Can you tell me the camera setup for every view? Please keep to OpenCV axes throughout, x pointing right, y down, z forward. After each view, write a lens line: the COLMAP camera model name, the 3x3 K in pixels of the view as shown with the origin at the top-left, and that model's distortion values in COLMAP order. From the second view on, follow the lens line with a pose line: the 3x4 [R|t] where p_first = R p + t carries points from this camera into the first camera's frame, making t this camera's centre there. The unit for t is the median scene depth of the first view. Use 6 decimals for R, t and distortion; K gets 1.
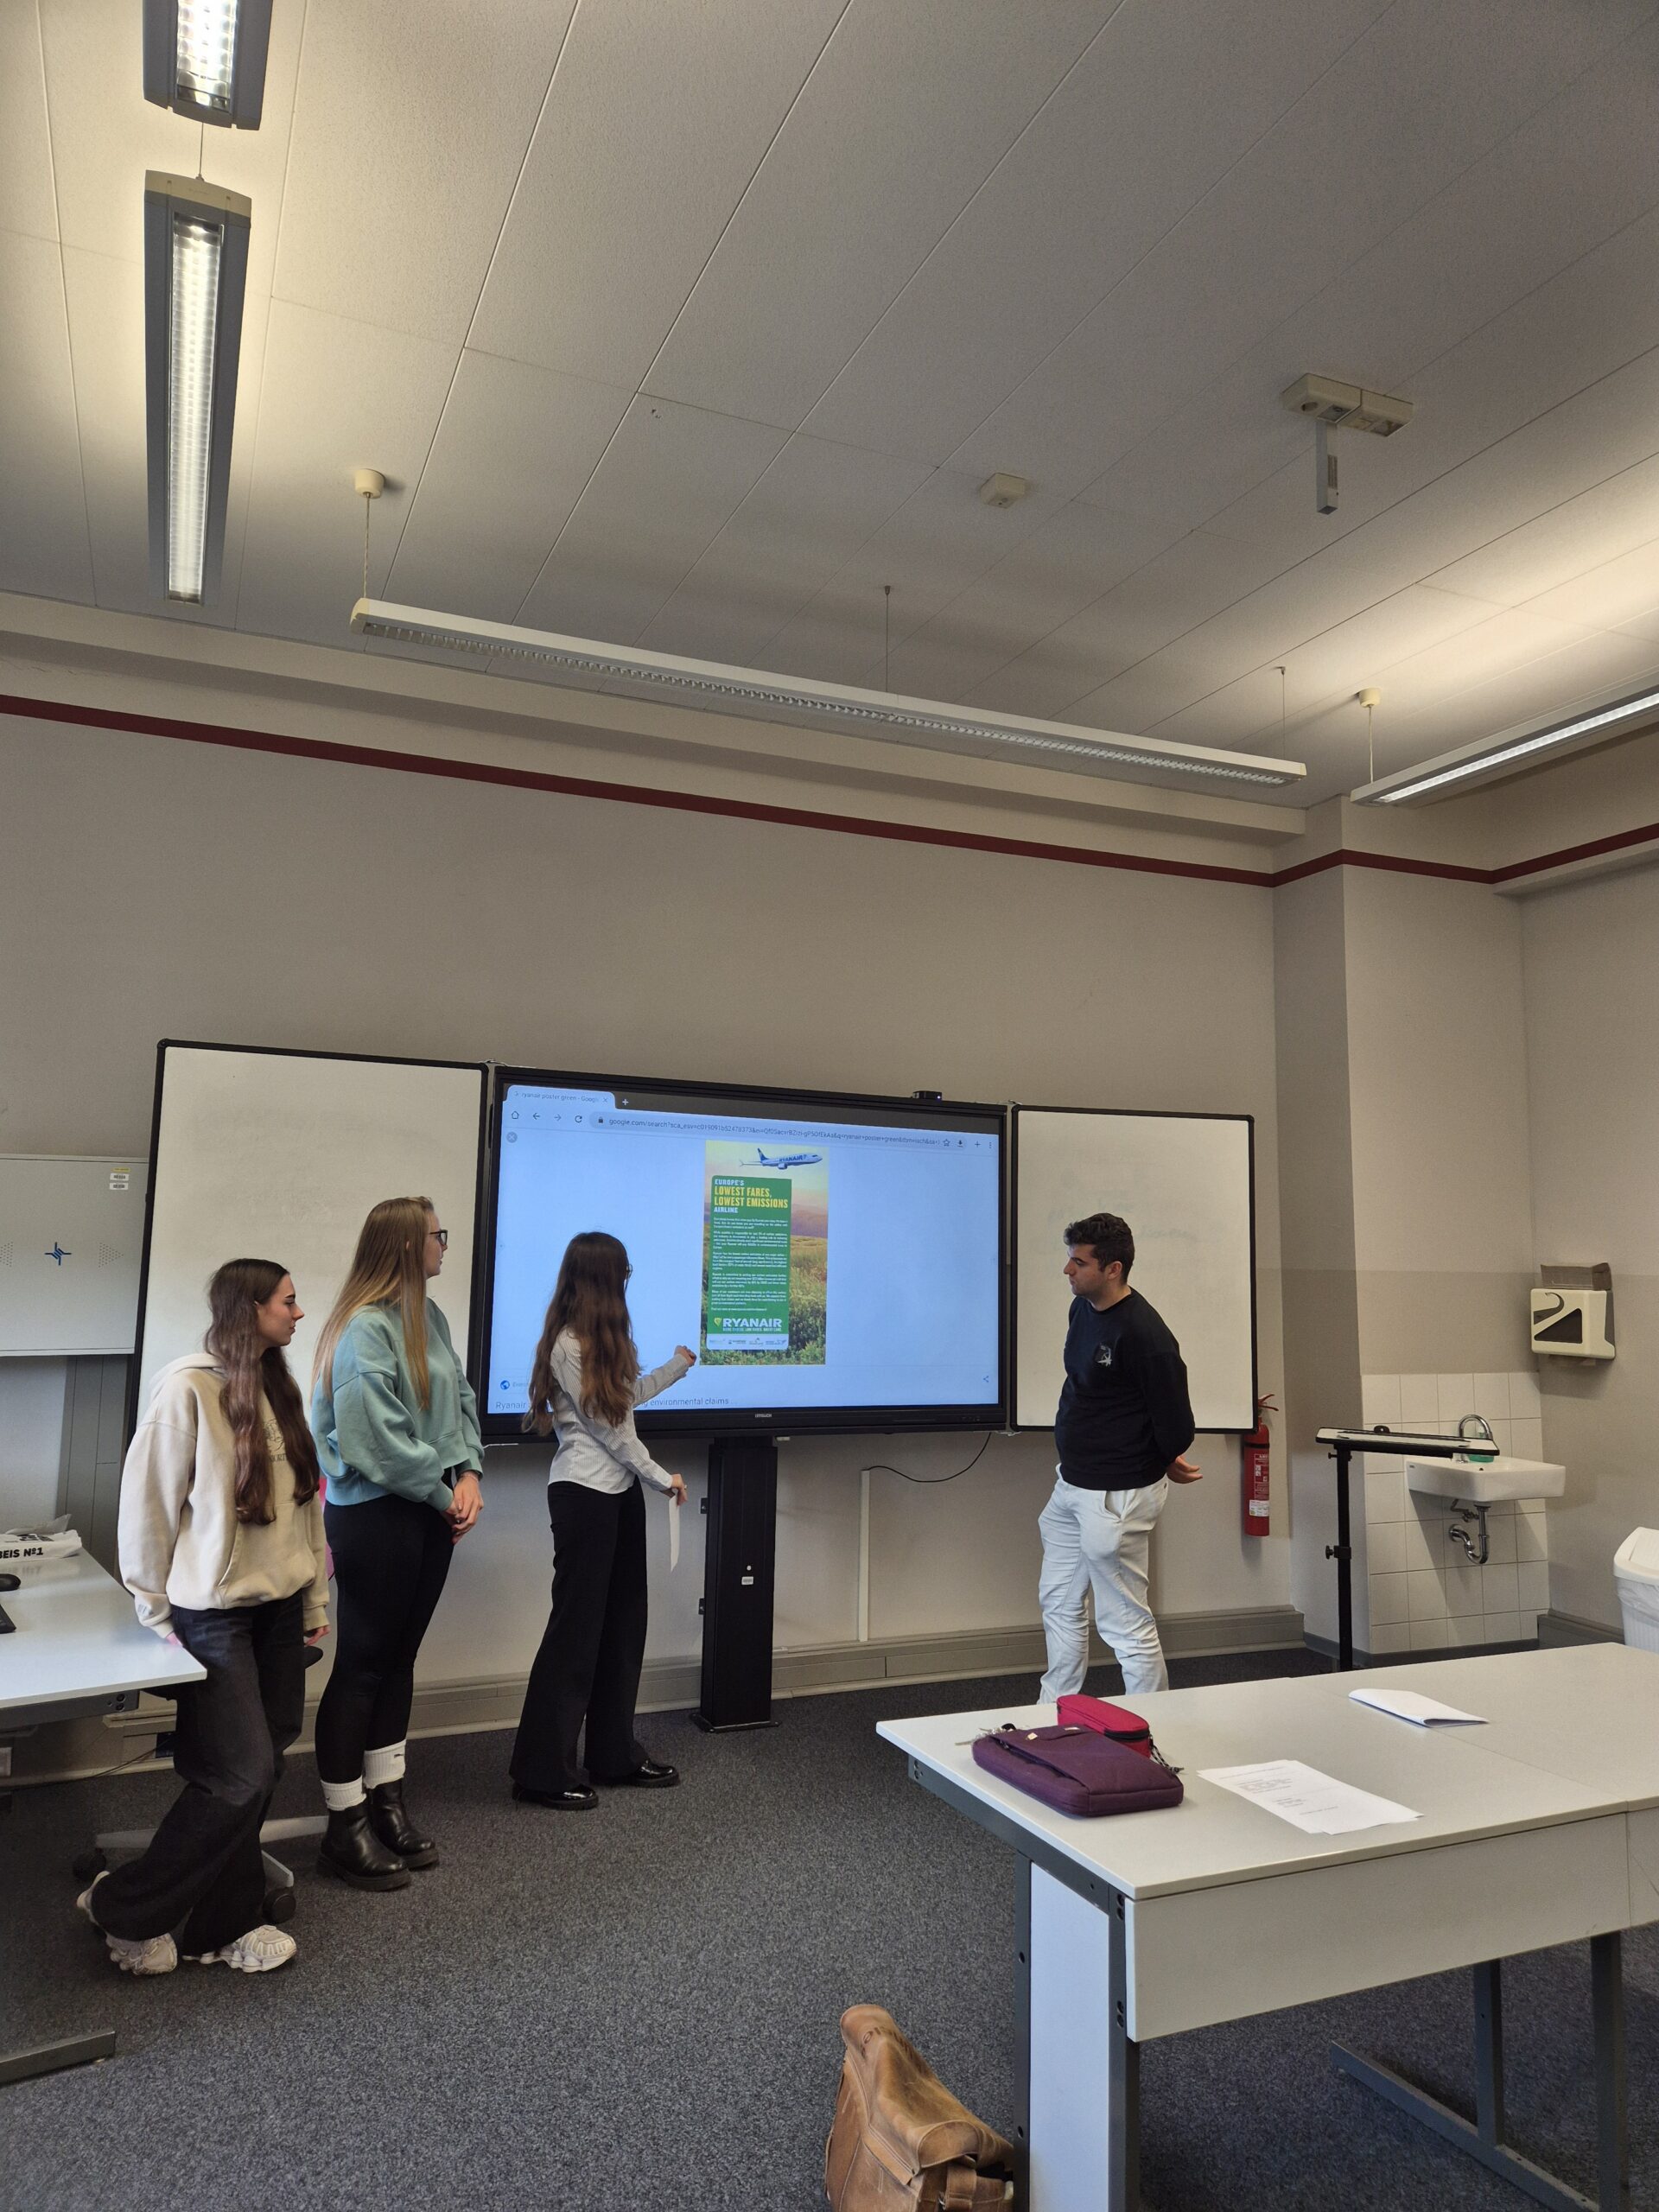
lens RADIAL K [[1476.8, 0, 841.7], [0, 1476.8, 1120.0], [0, 0, 1]] dist [0.077457, -0.060694]
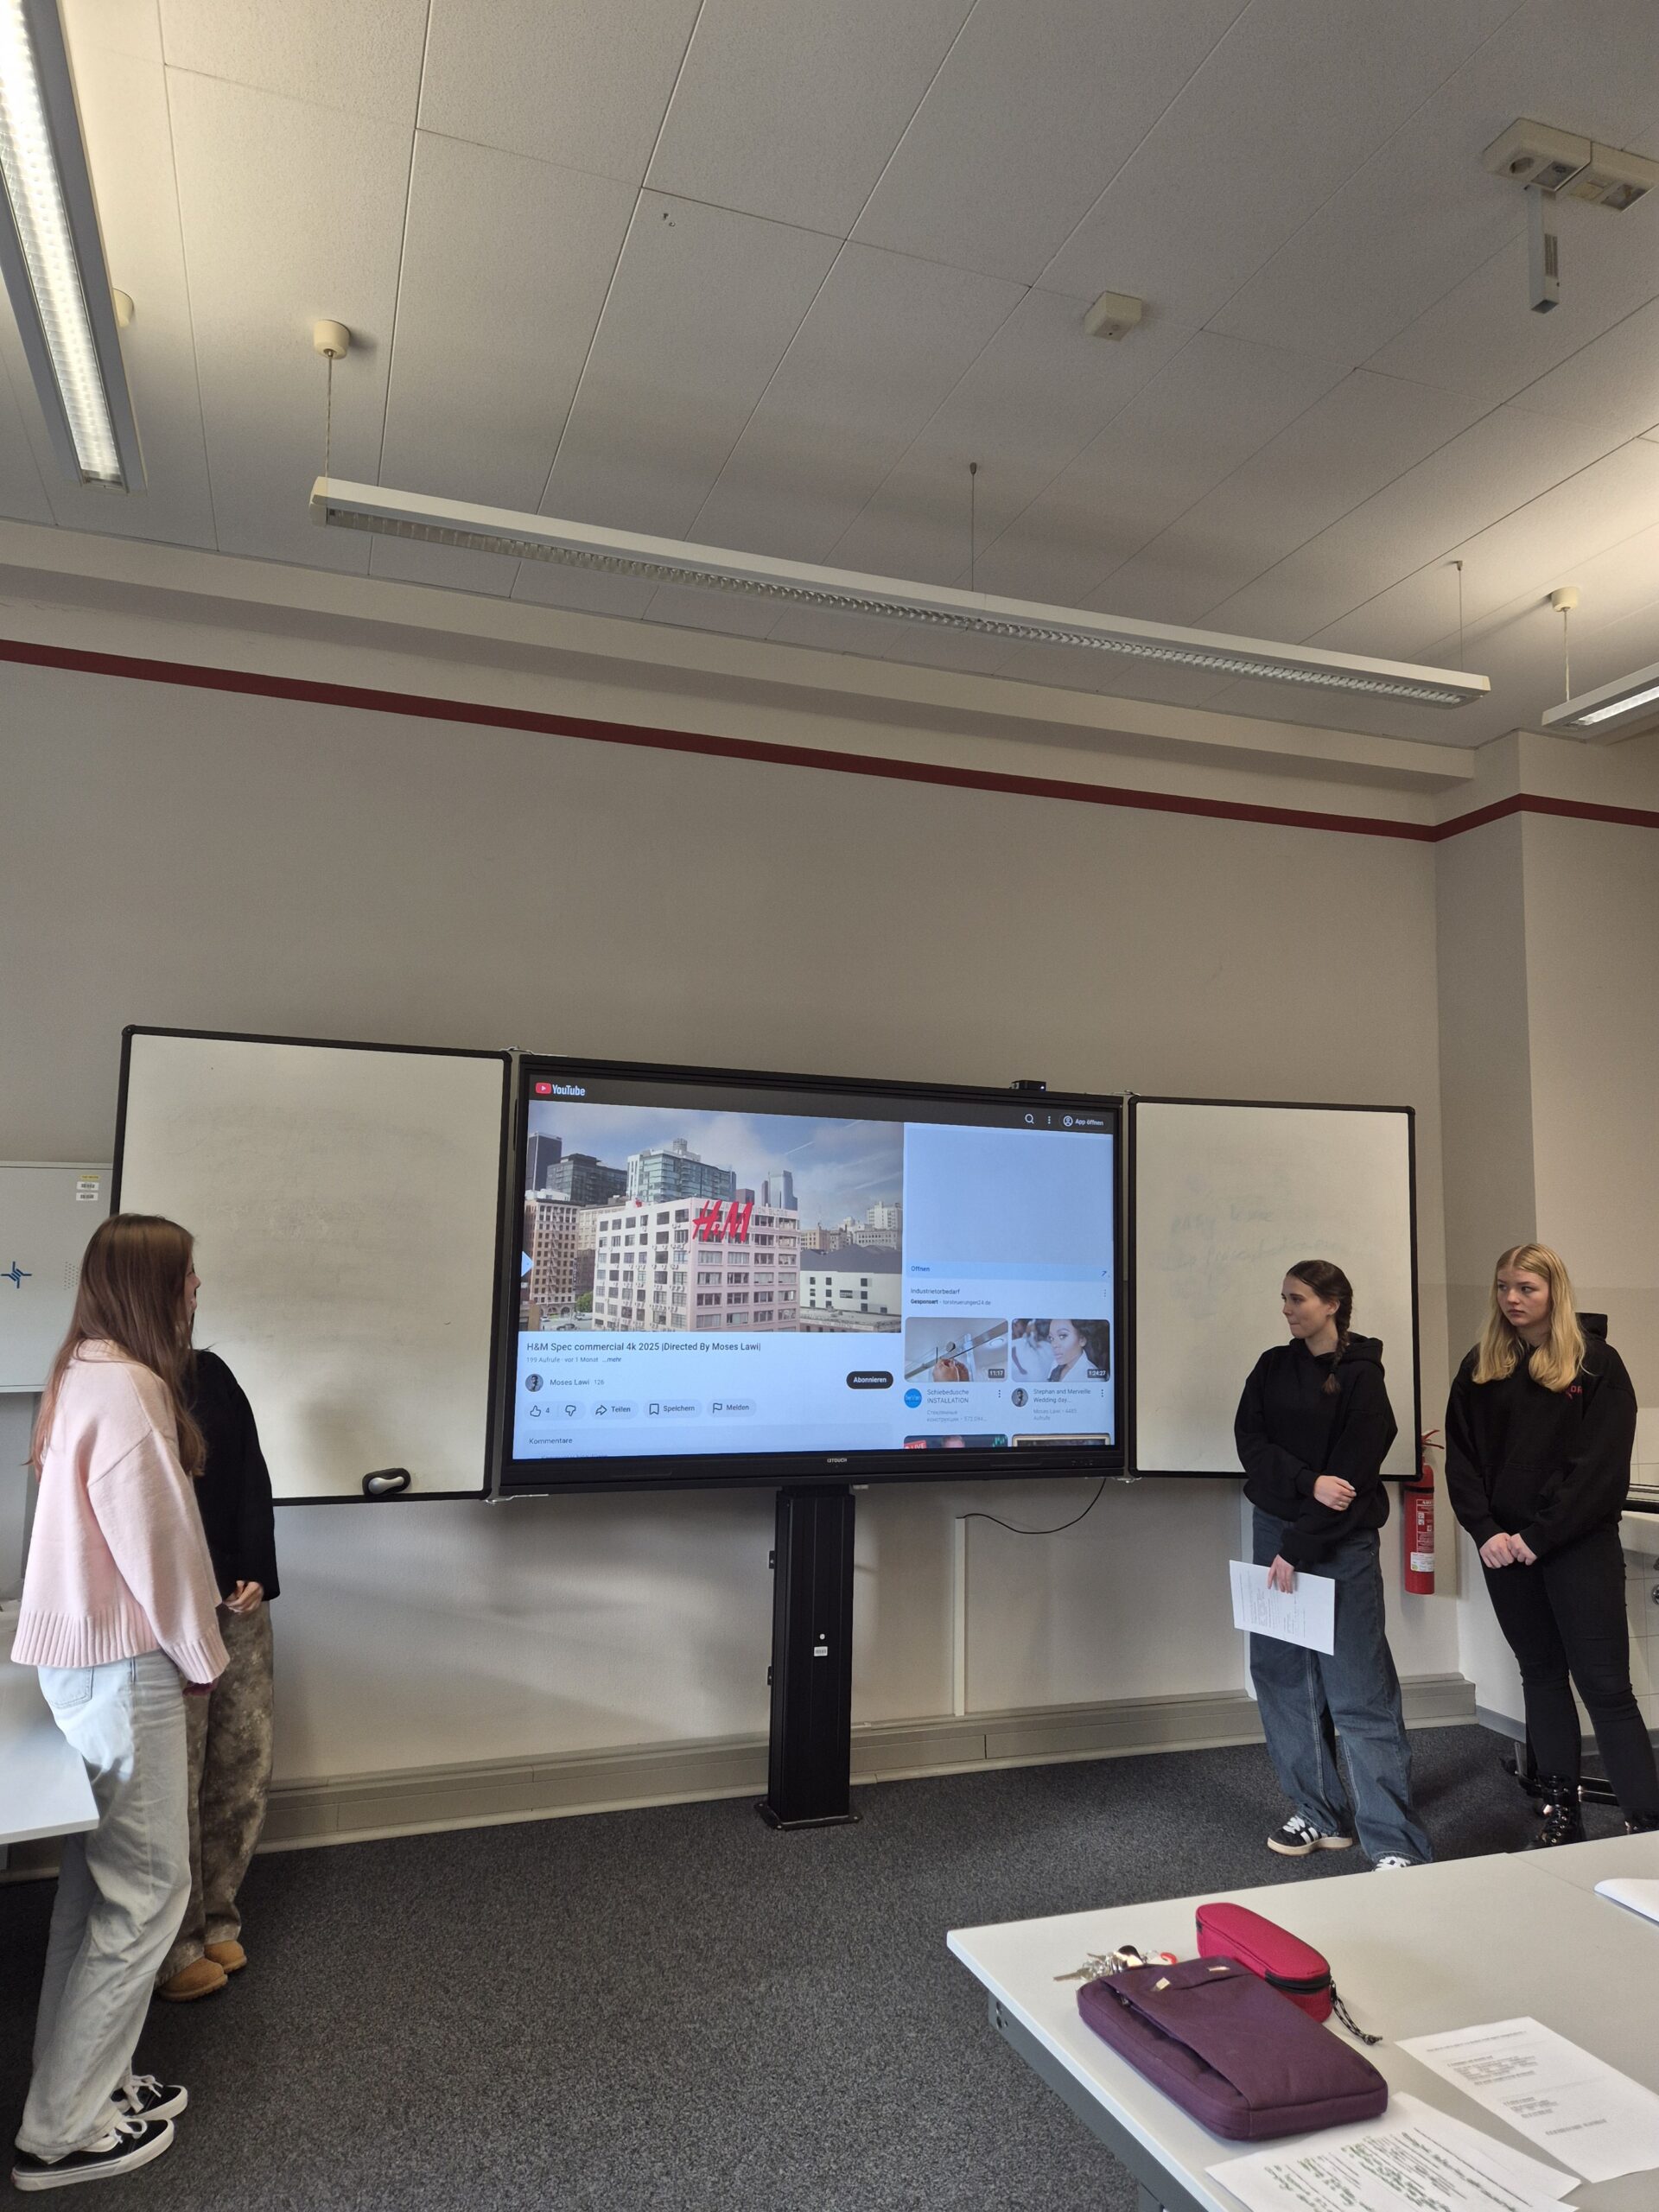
lens RADIAL K [[1476.8, 0, 862.2], [0, 1476.8, 1132.1], [0, 0, 1]] dist [0.077457, -0.060694]
pose [[0.997923, -0.006195, -0.064112, 0.018798], [0.006899, 0.999918, 0.010769, 0.000647], [0.064040, -0.011189, 0.997885, 0.155717]]
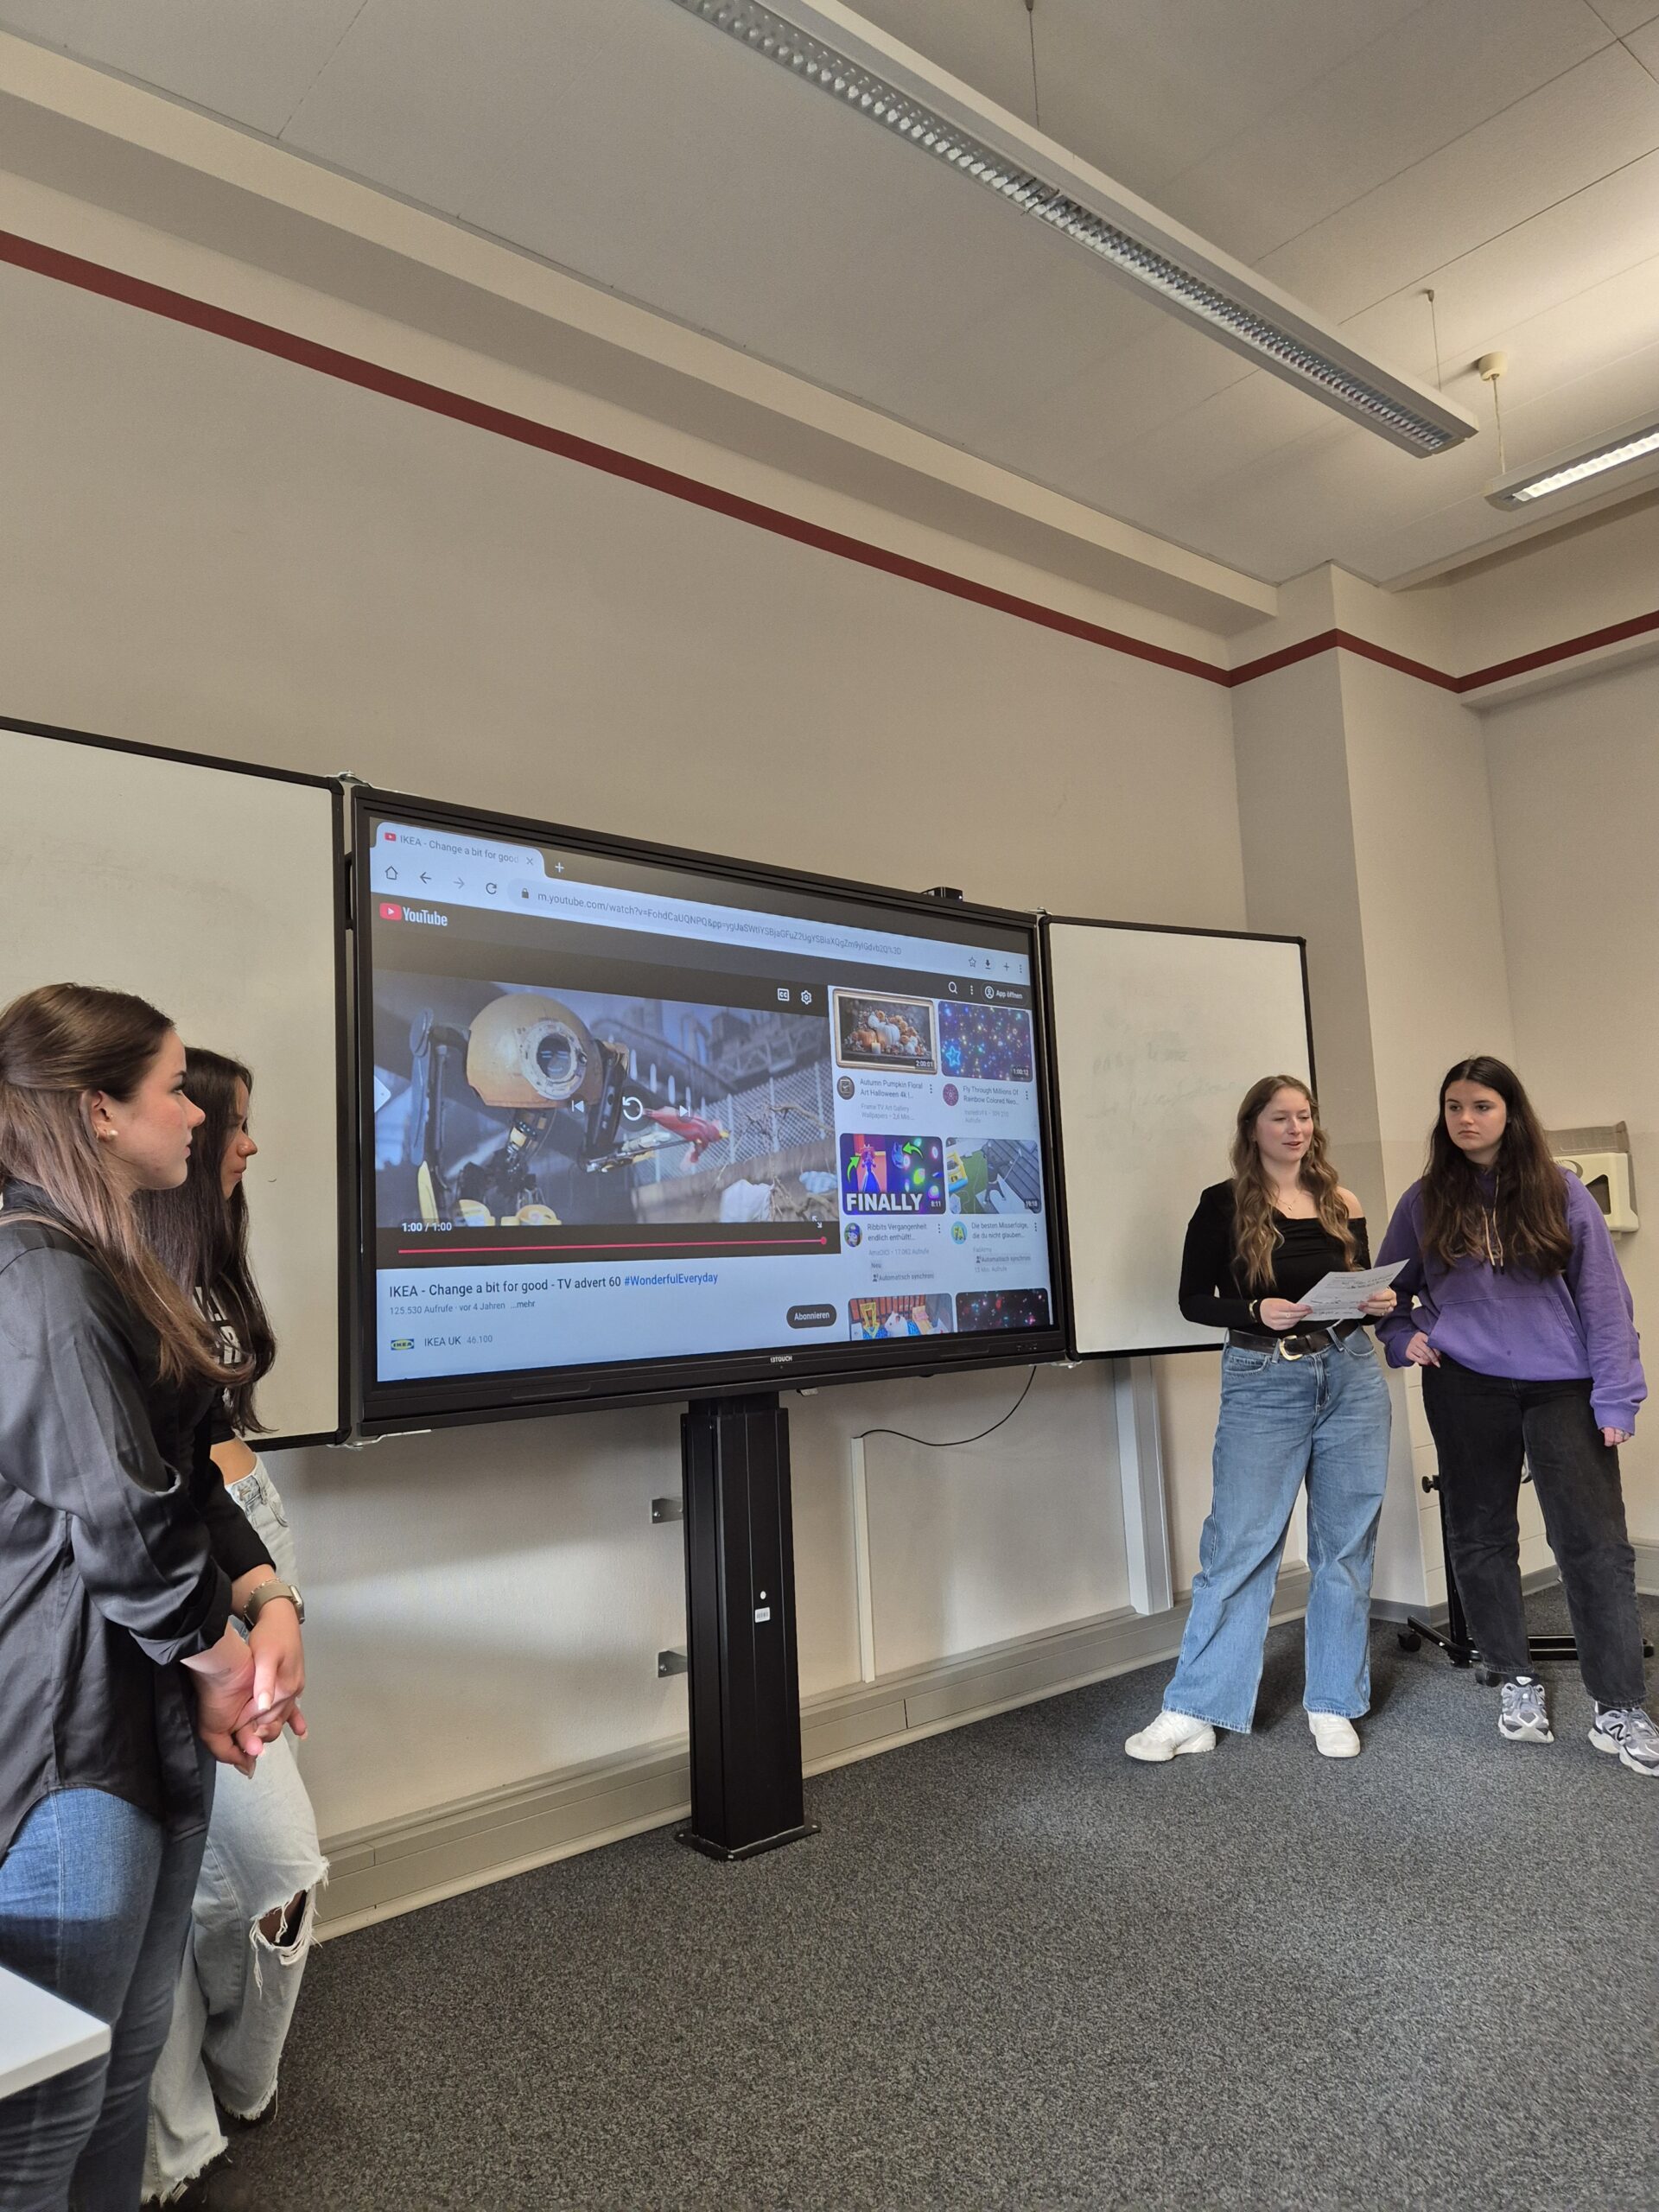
lens RADIAL K [[1476.8, 0, 823.5], [0, 1476.8, 1125.8], [0, 0, 1]] dist [0.077457, -0.060694]
pose [[0.957119, -0.035062, 0.287565, -0.230899], [0.035568, 0.999361, 0.003466, 0.100857], [-0.287503, 0.006910, 0.957755, 0.391358]]
